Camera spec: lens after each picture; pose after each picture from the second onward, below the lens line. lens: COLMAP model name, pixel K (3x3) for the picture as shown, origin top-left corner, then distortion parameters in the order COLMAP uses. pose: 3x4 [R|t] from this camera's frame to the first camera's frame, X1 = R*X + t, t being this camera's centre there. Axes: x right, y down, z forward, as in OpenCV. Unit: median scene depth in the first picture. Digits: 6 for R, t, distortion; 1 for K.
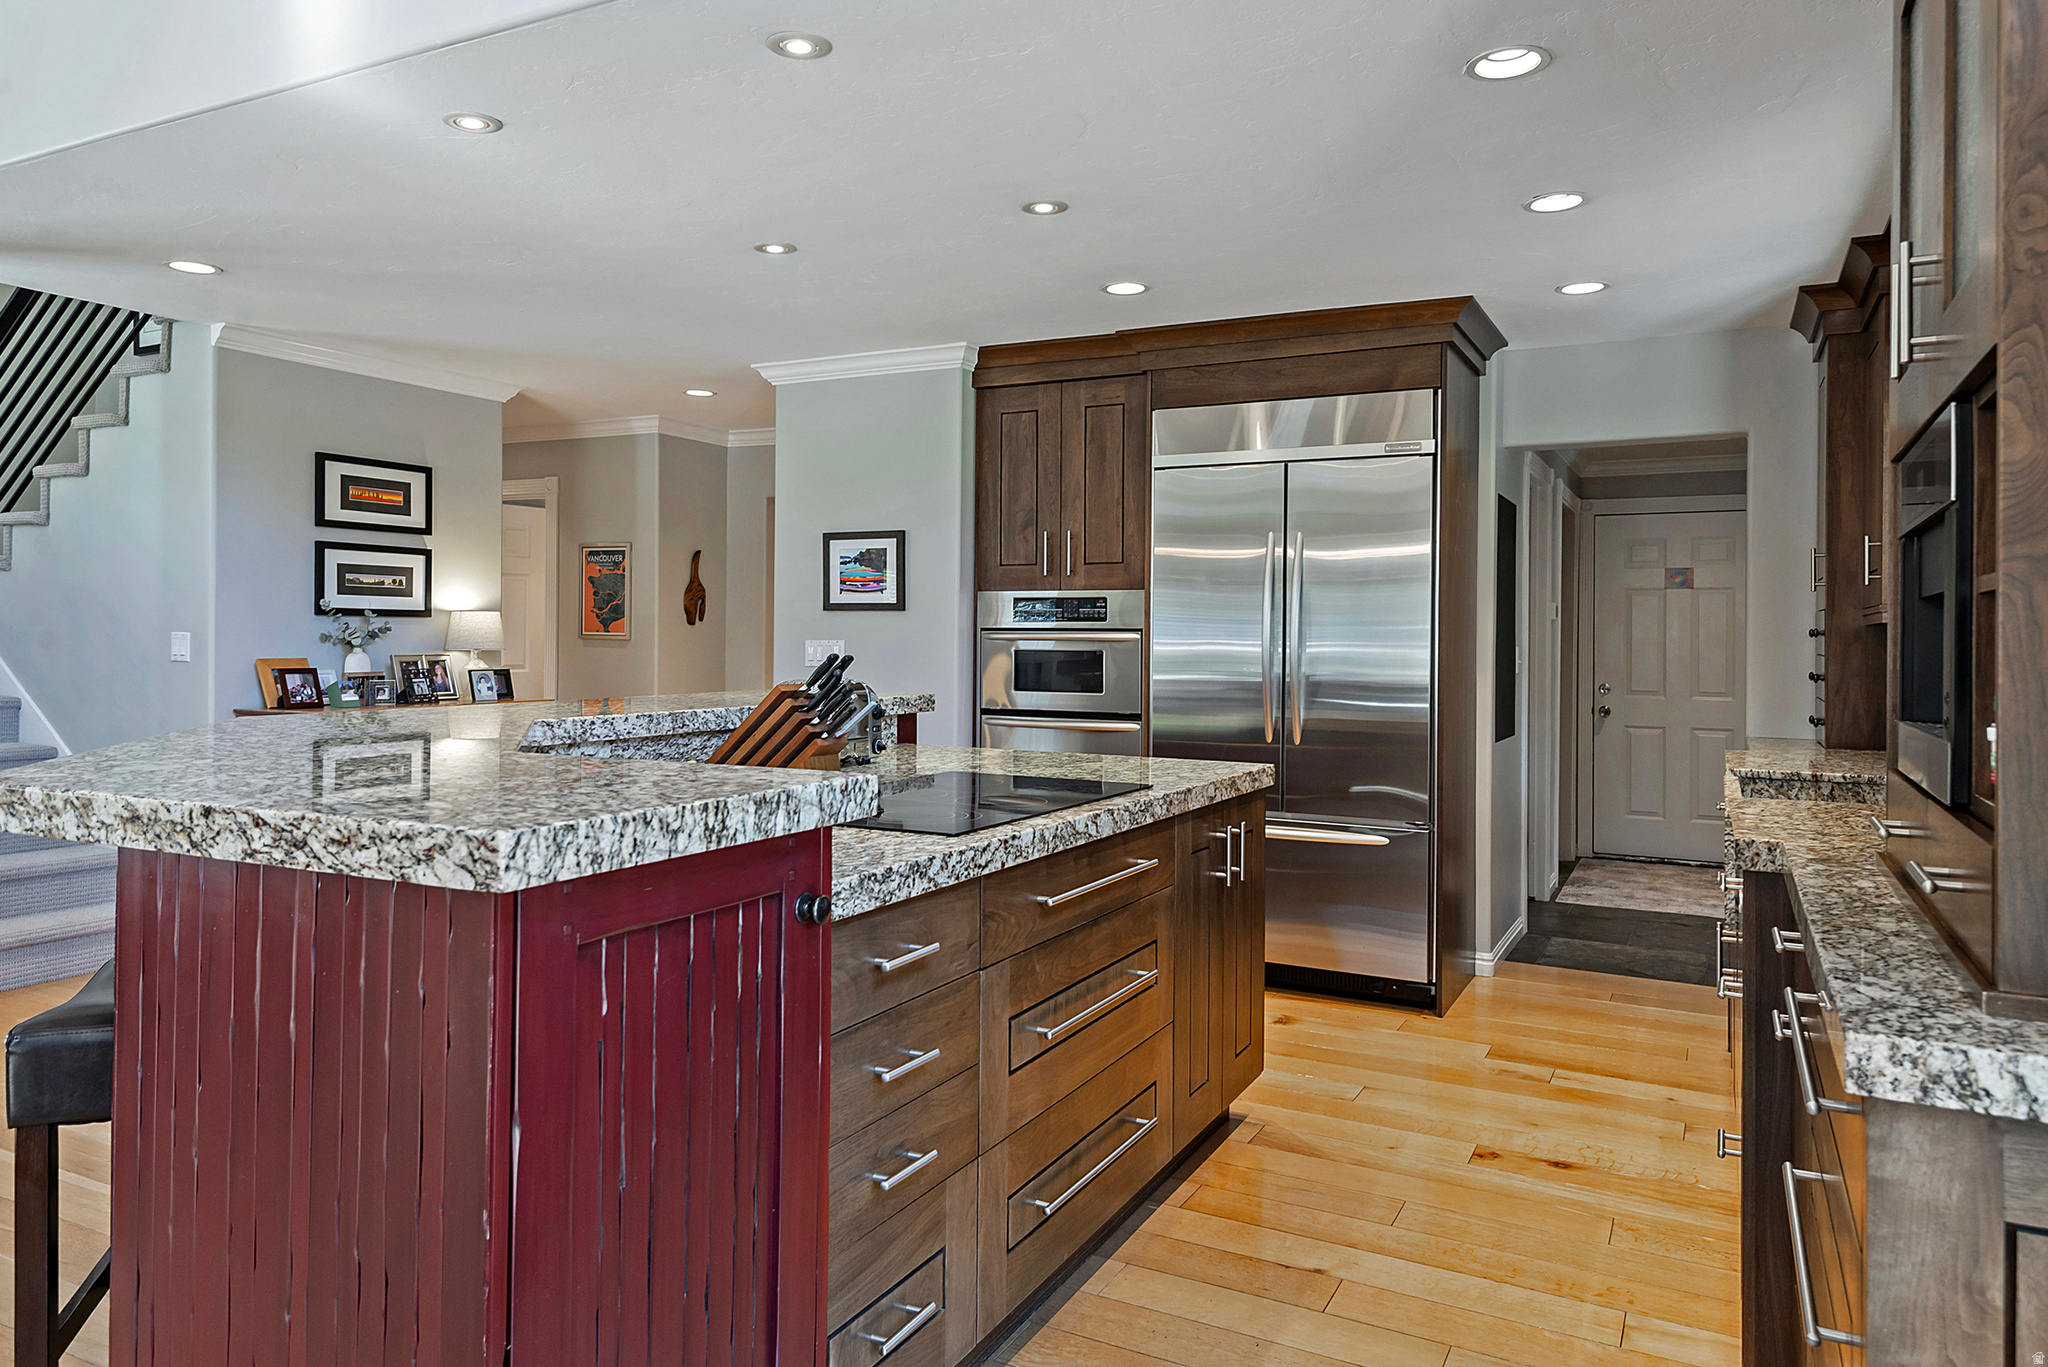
lens RADIAL K [[1328.9, 0, 1026.1], [0, 1328.9, 611.3], [0, 0, 1]] dist [0.026429, -0.001122]
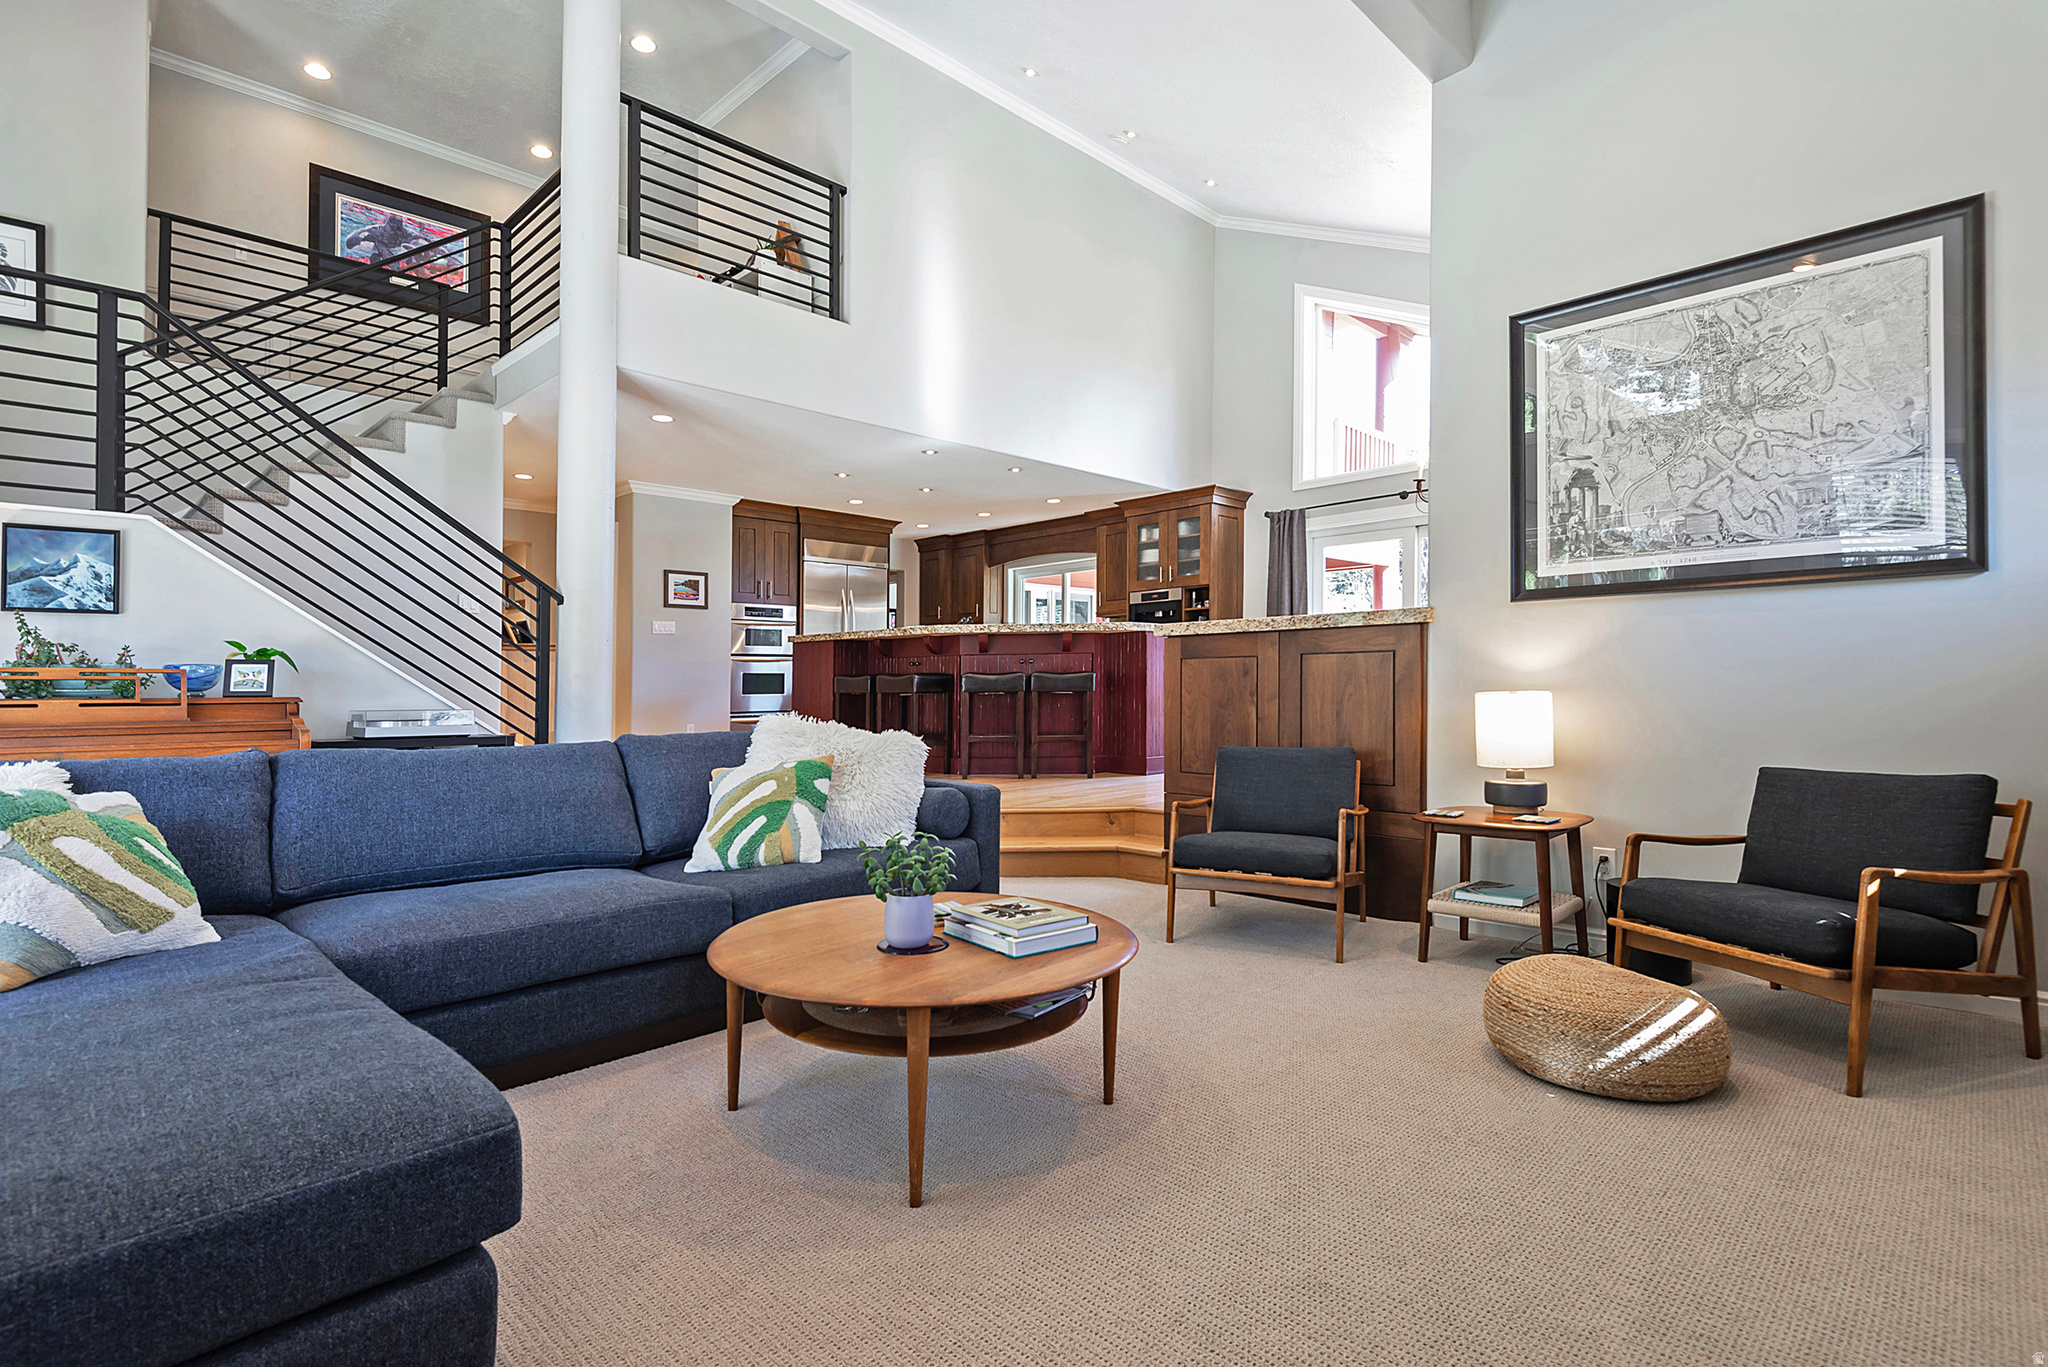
lens RADIAL K [[1000.4, 0, 1024.0], [0, 1000.4, 683.5], [0, 0, 1]] dist [-0.000307, -0.000716]
pose [[0.275933, -0.003383, 0.961171, -1.596222], [0.006846, 0.999975, 0.001555, 0.128156], [-0.961152, 0.006151, 0.275950, 0.032815]]
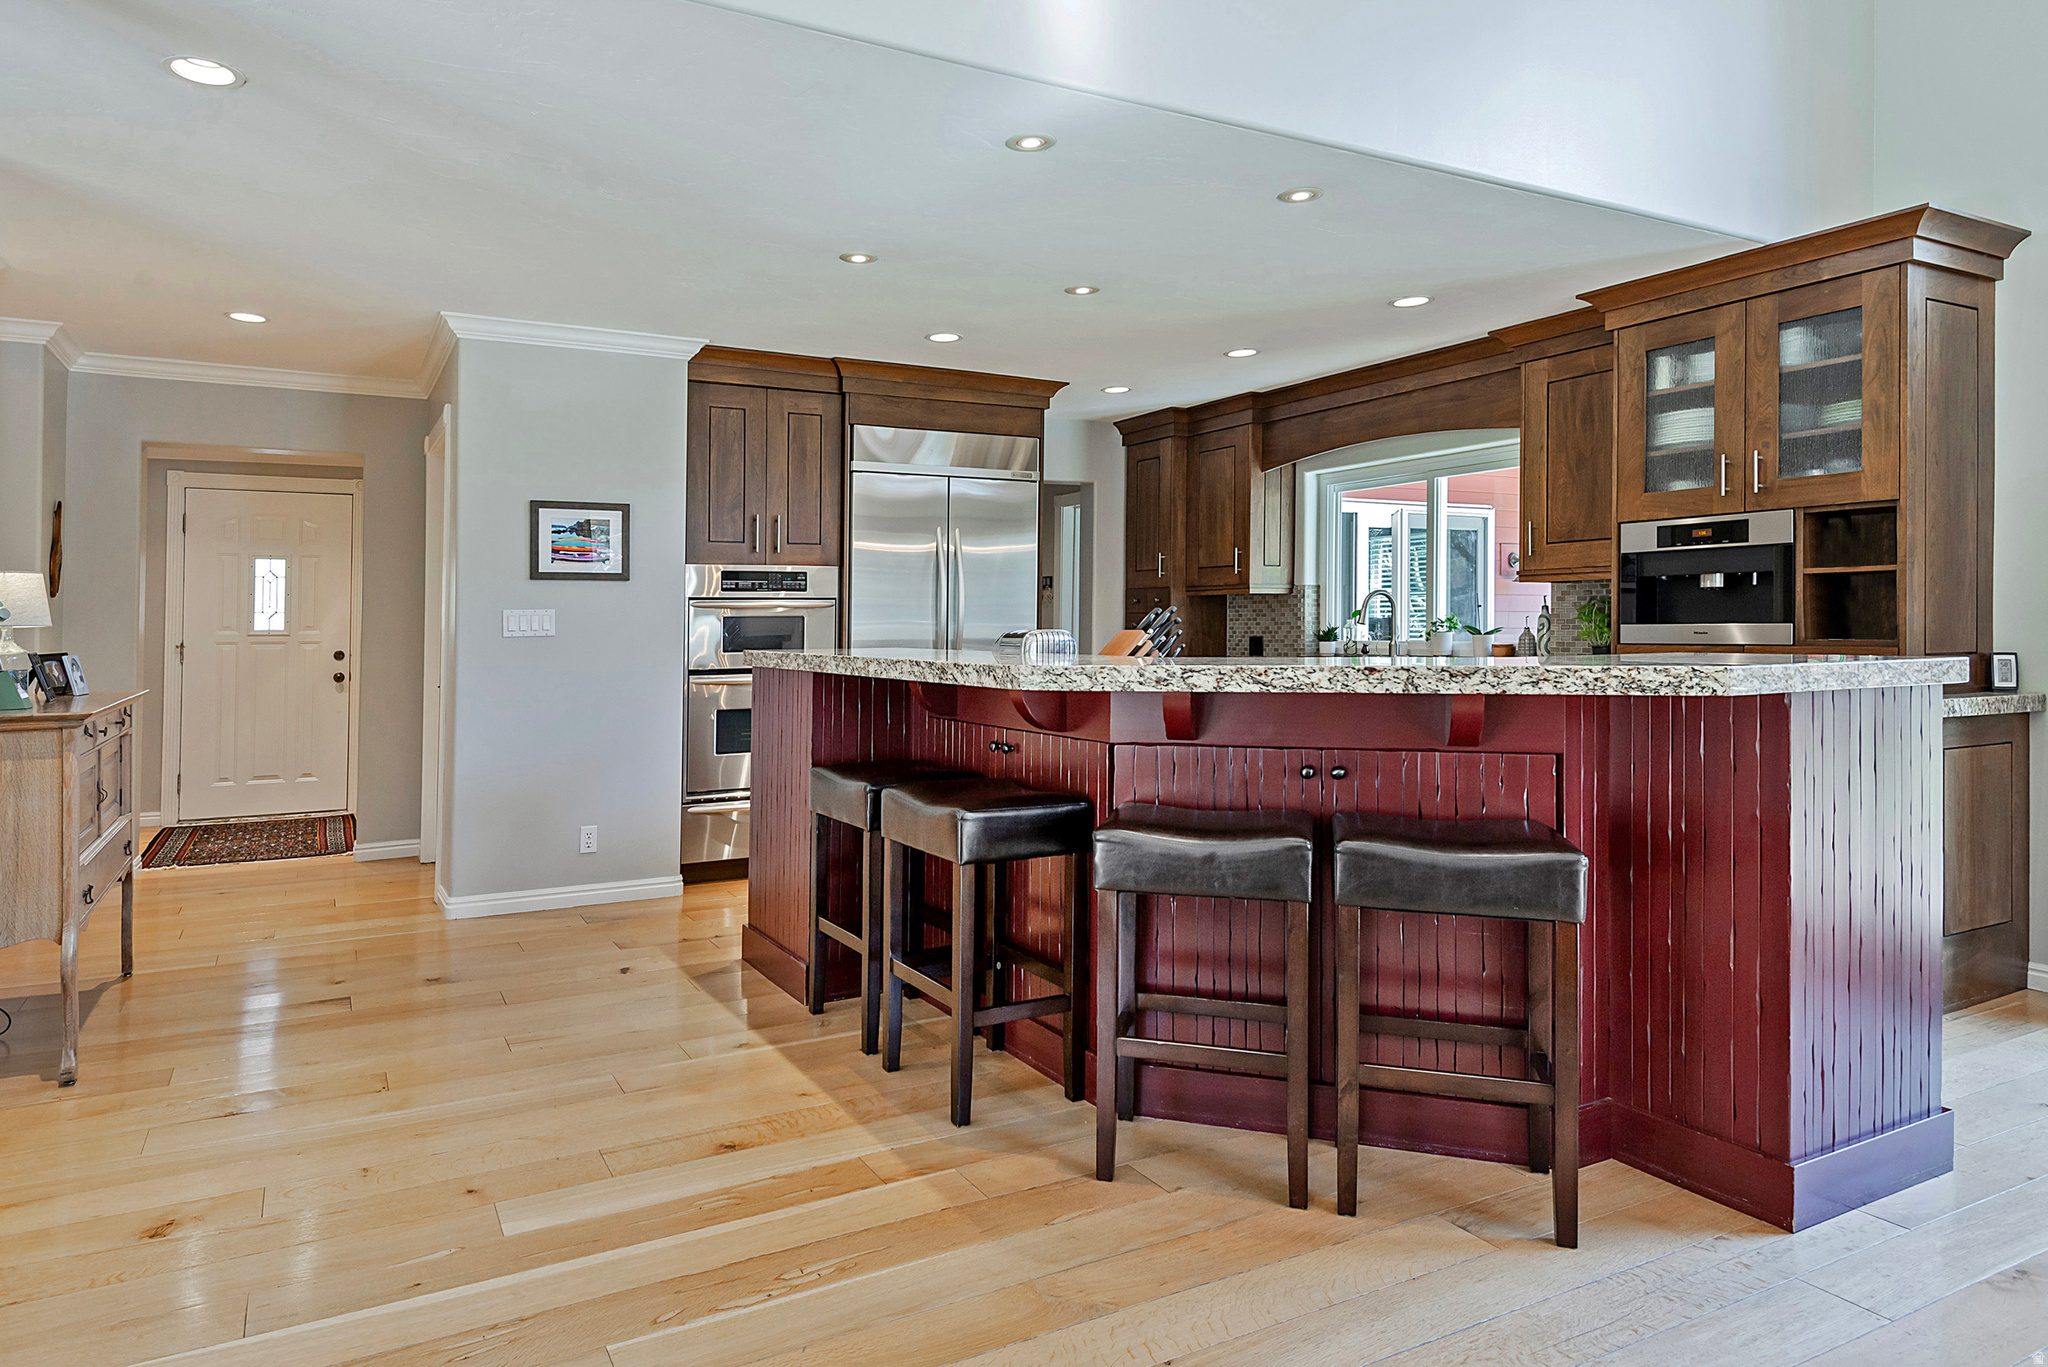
lens RADIAL K [[1205.2, 0, 935.3], [0, 1205.2, 617.8], [0, 0, 1]] dist [0.003794, -0.000826]
pose [[0.578751, -0.003801, 0.815496, -0.752752], [0.002168, 0.999993, 0.003122, 0.027547], [-0.815502, -0.000039, 0.578755, 0.254732]]
